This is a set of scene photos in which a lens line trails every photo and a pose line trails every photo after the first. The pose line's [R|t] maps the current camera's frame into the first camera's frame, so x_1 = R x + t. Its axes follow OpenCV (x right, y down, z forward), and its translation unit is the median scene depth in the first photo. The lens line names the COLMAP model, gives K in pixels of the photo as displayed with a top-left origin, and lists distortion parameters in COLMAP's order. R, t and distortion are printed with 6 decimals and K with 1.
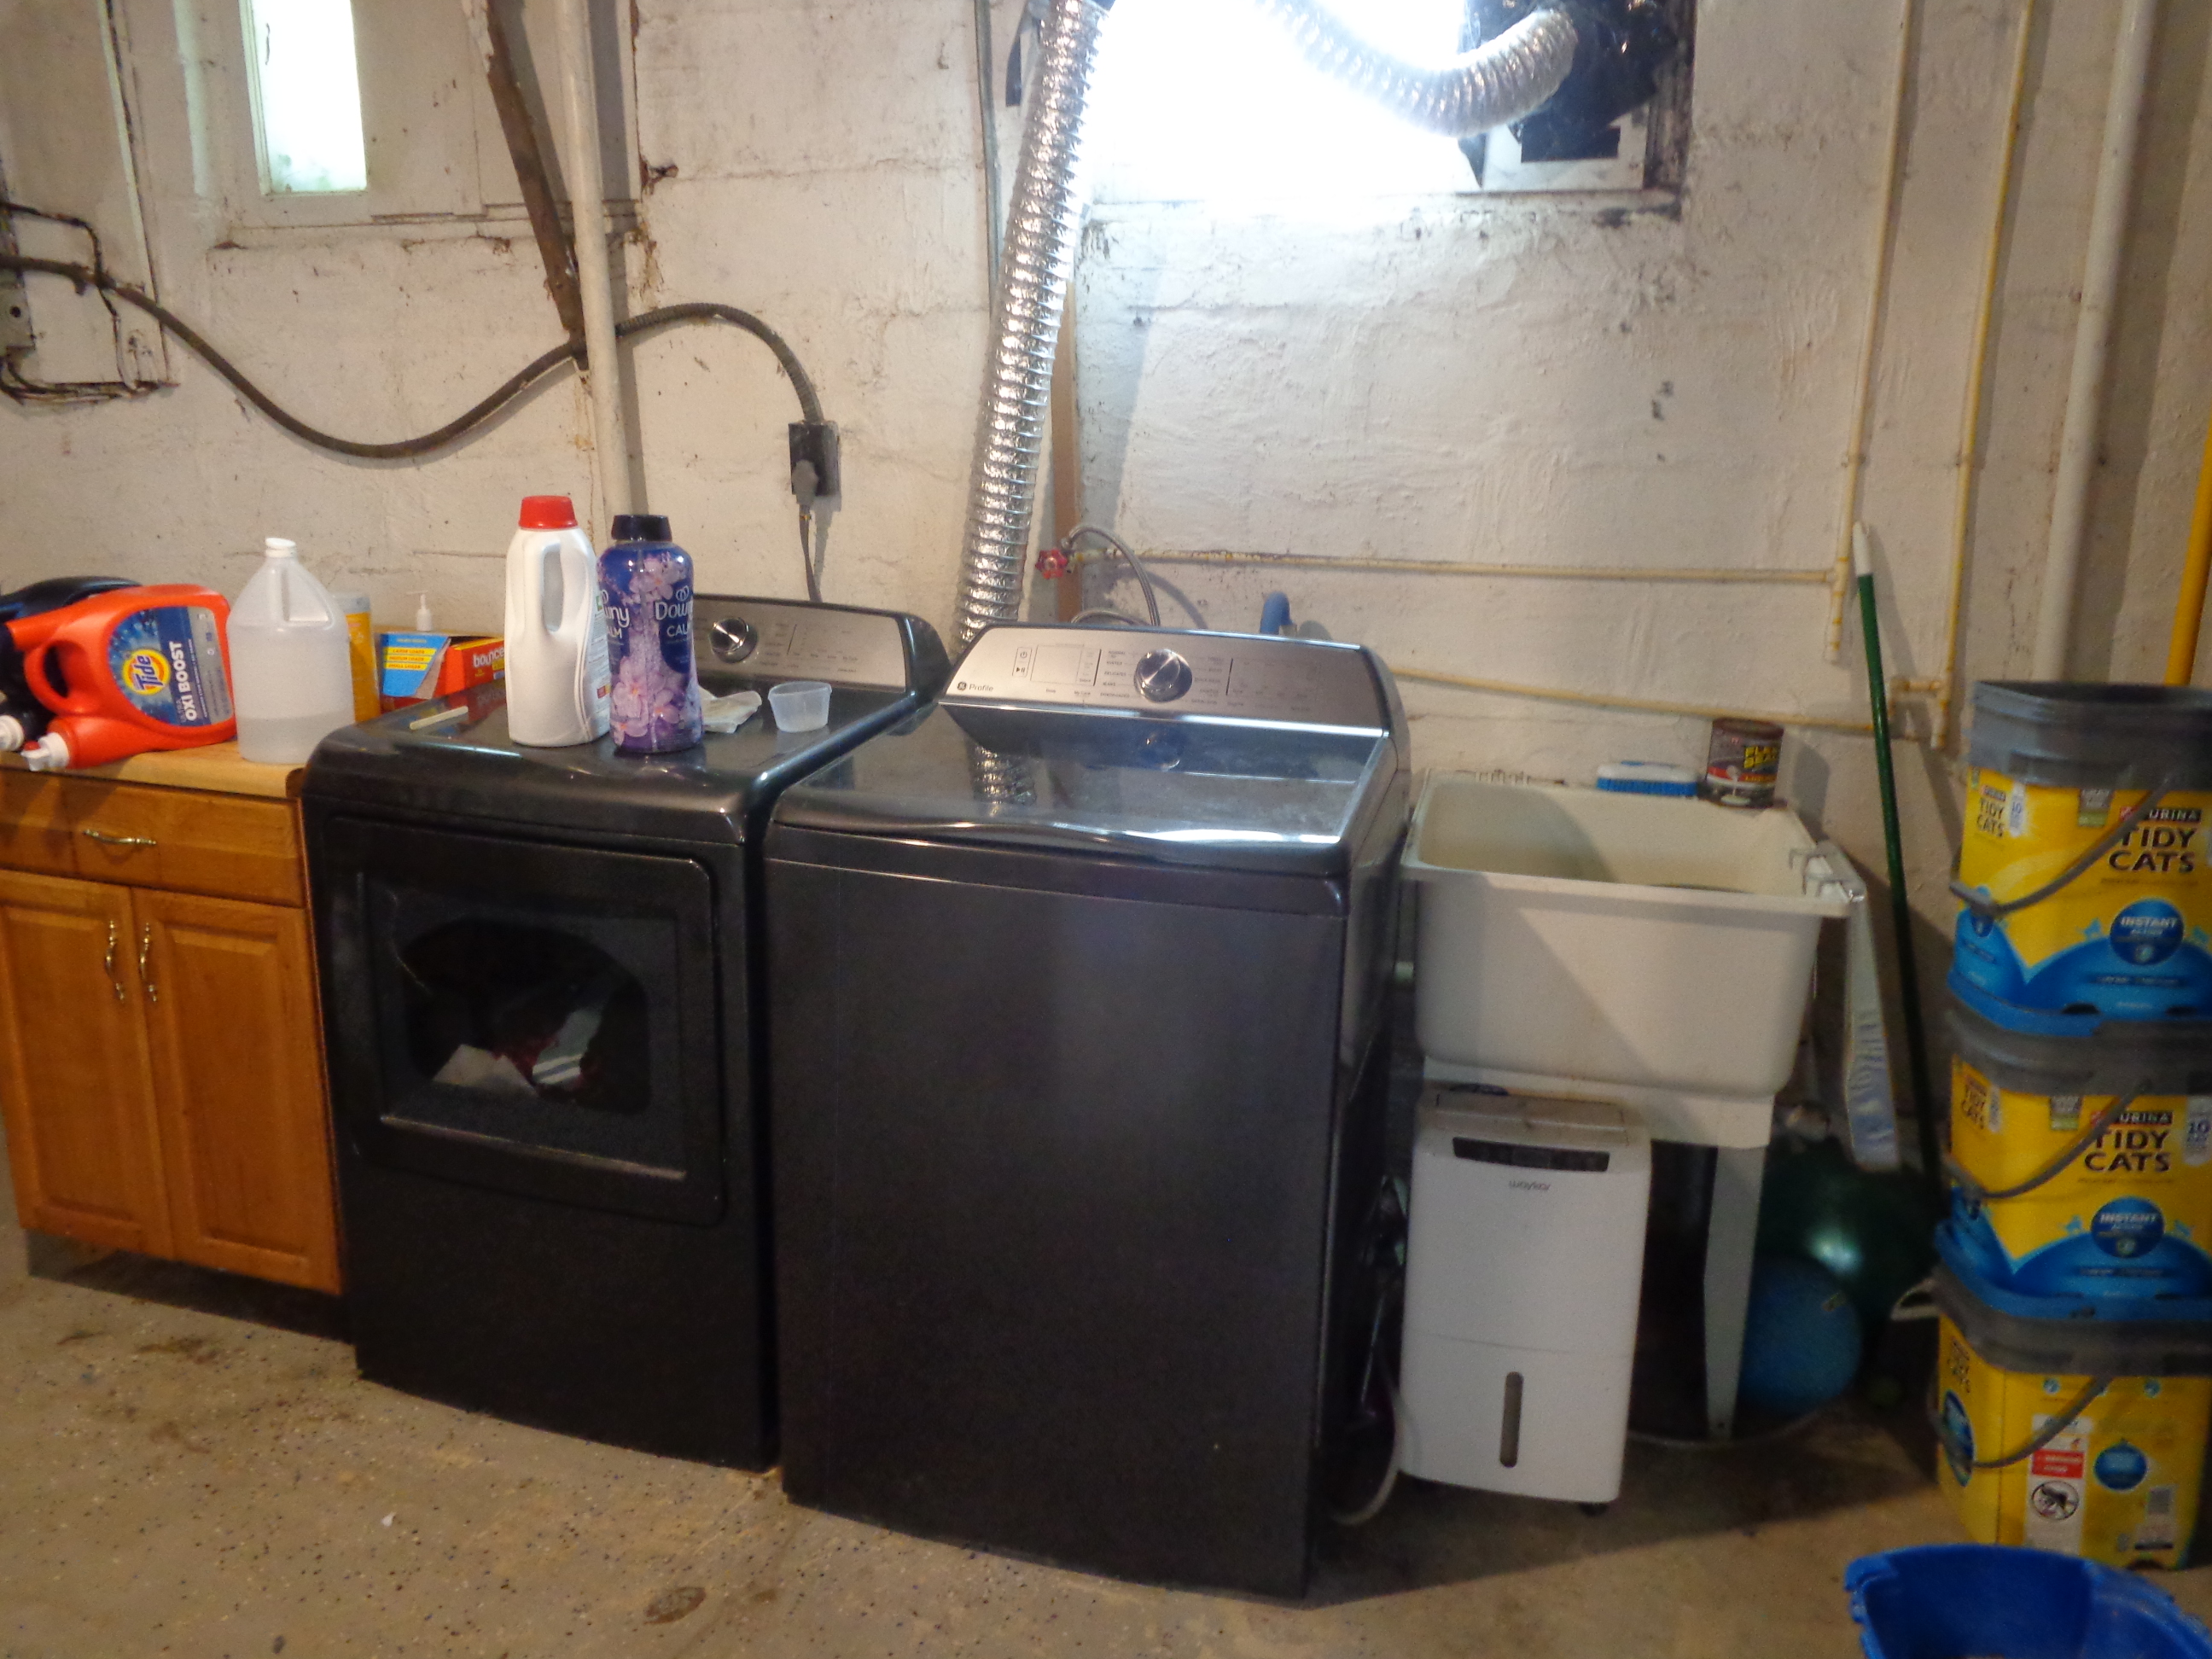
lens RADIAL K [[1687.4, 0, 1106.0], [0, 1687.4, 829.5], [0, 0, 1]] dist [0.011132, 0.007031]
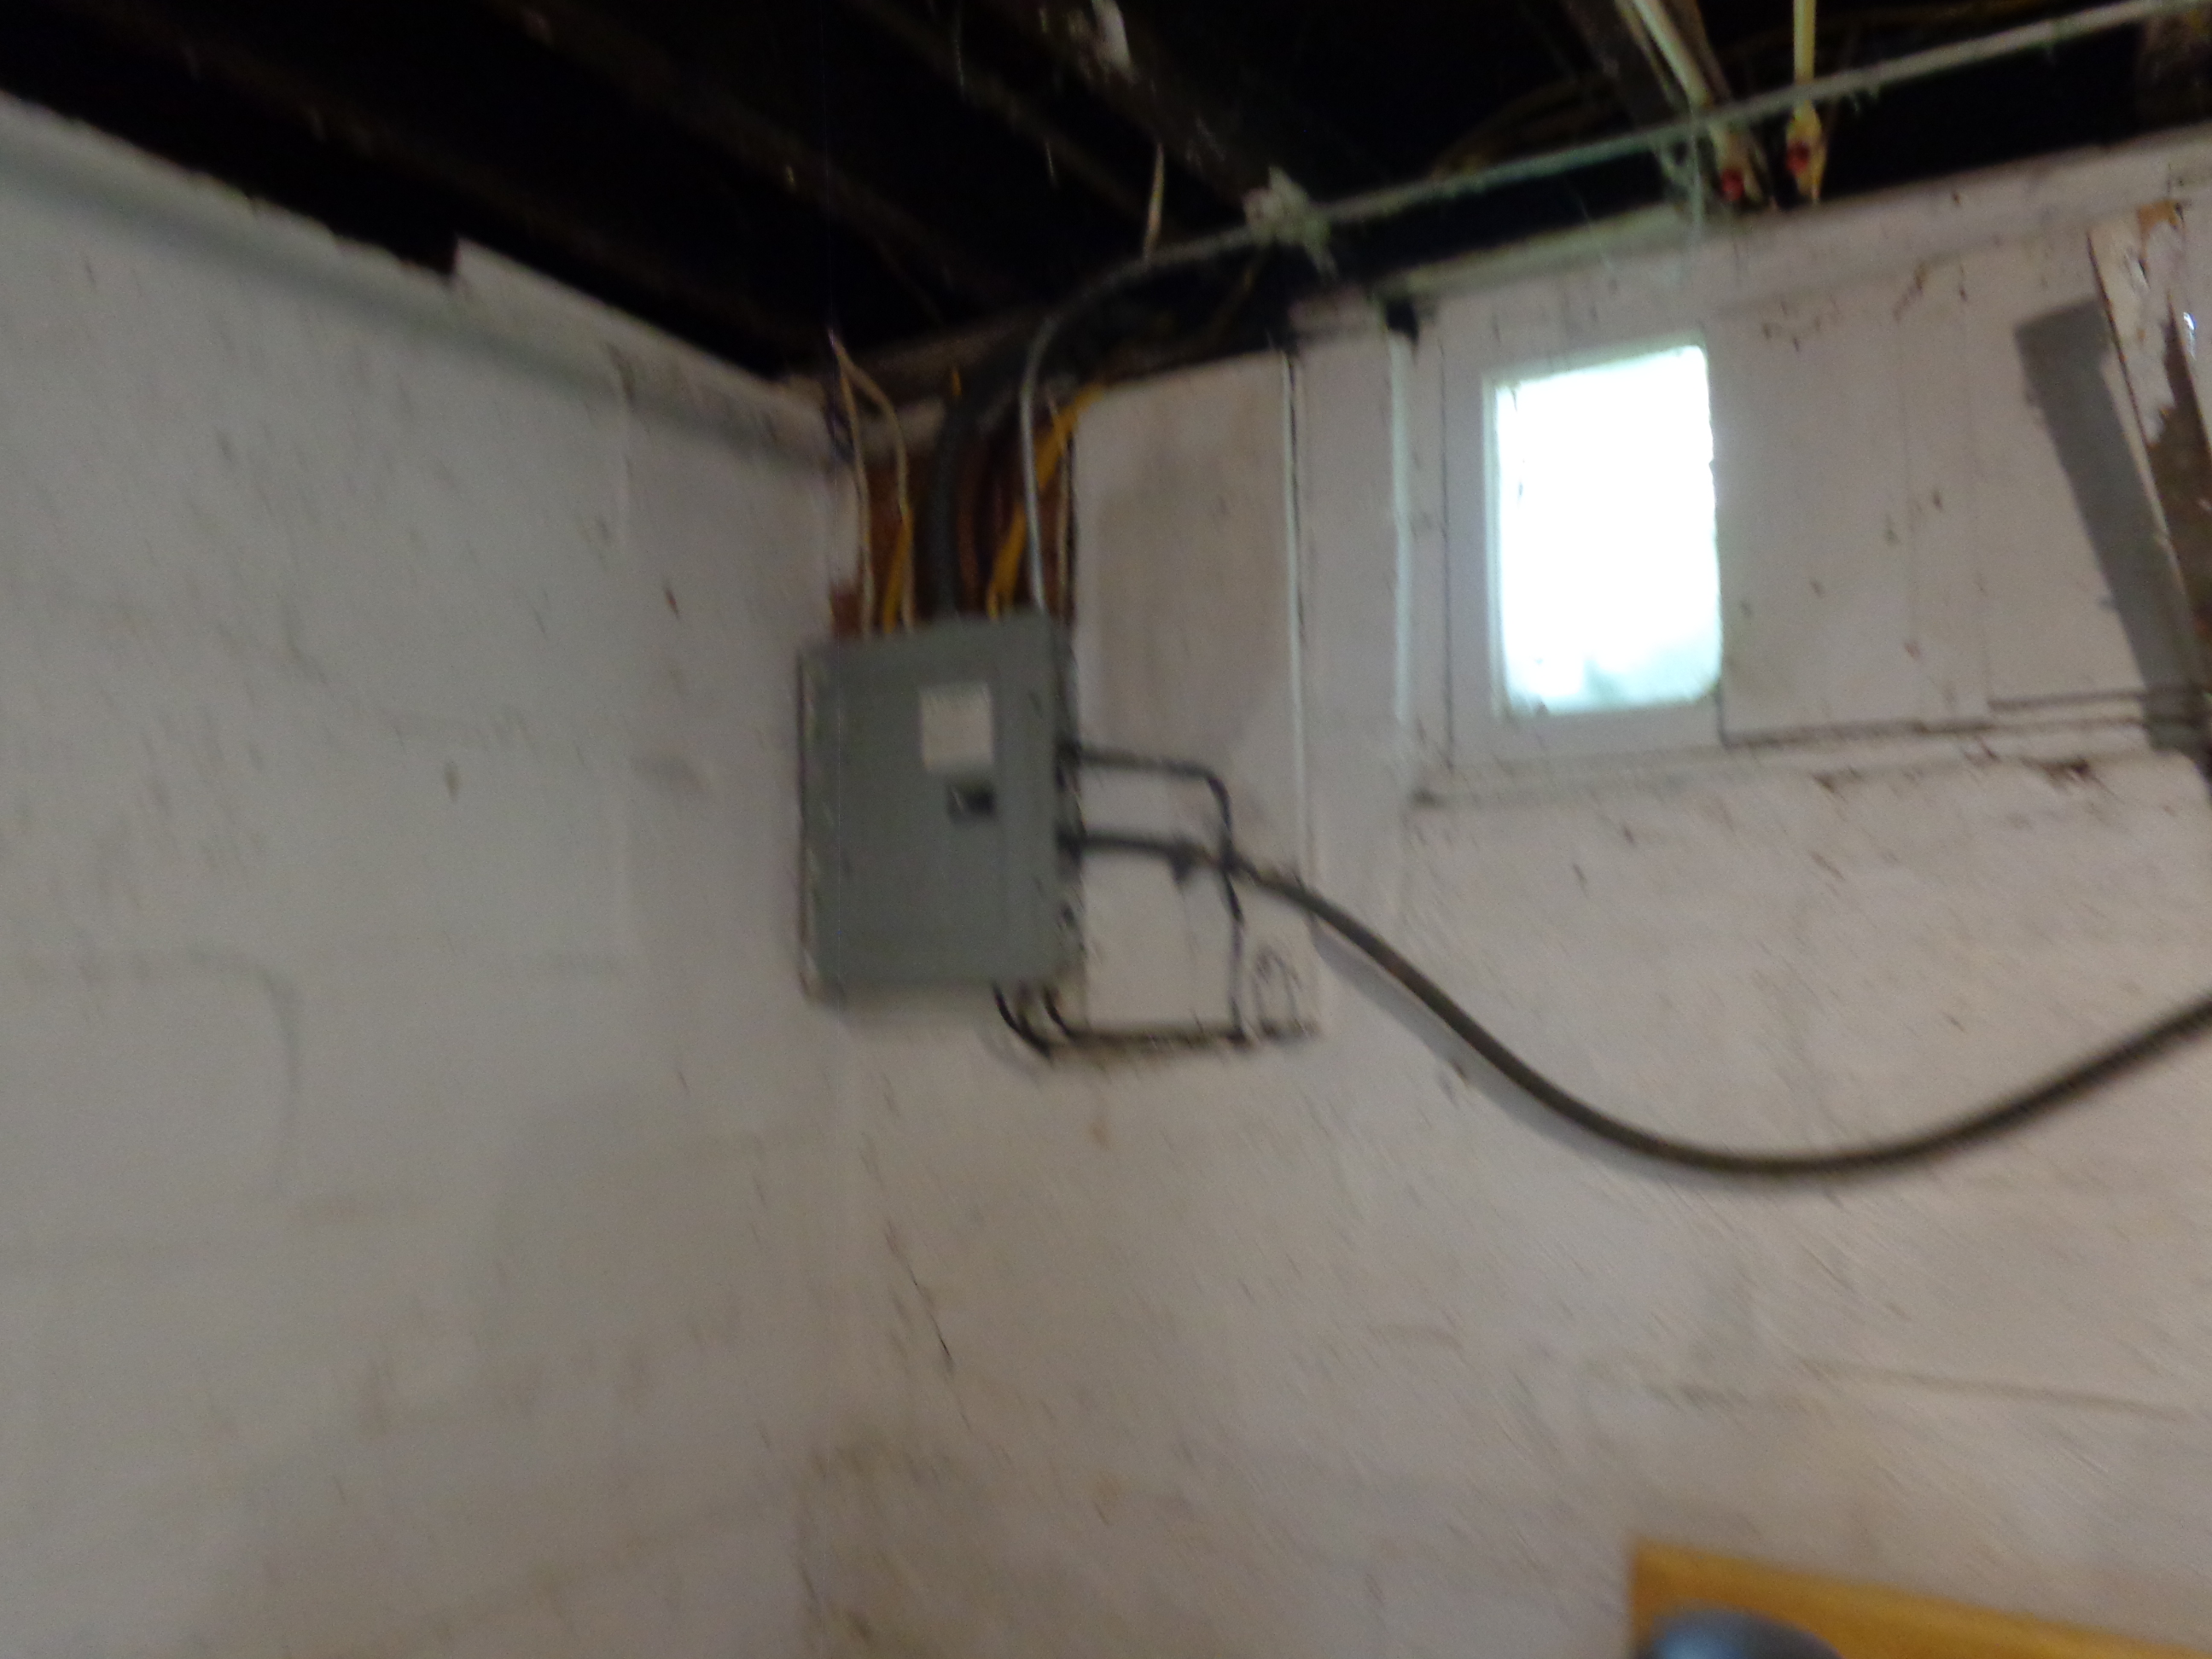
lens RADIAL K [[1687.4, 0, 1106.0], [0, 1687.4, 829.5], [0, 0, 1]] dist [0.011132, 0.007031]
pose [[0.962316, -0.028793, -0.270404, -0.472845], [-0.061130, 0.946023, -0.318283, -0.143708], [0.264973, 0.322819, 0.908613, 0.449317]]
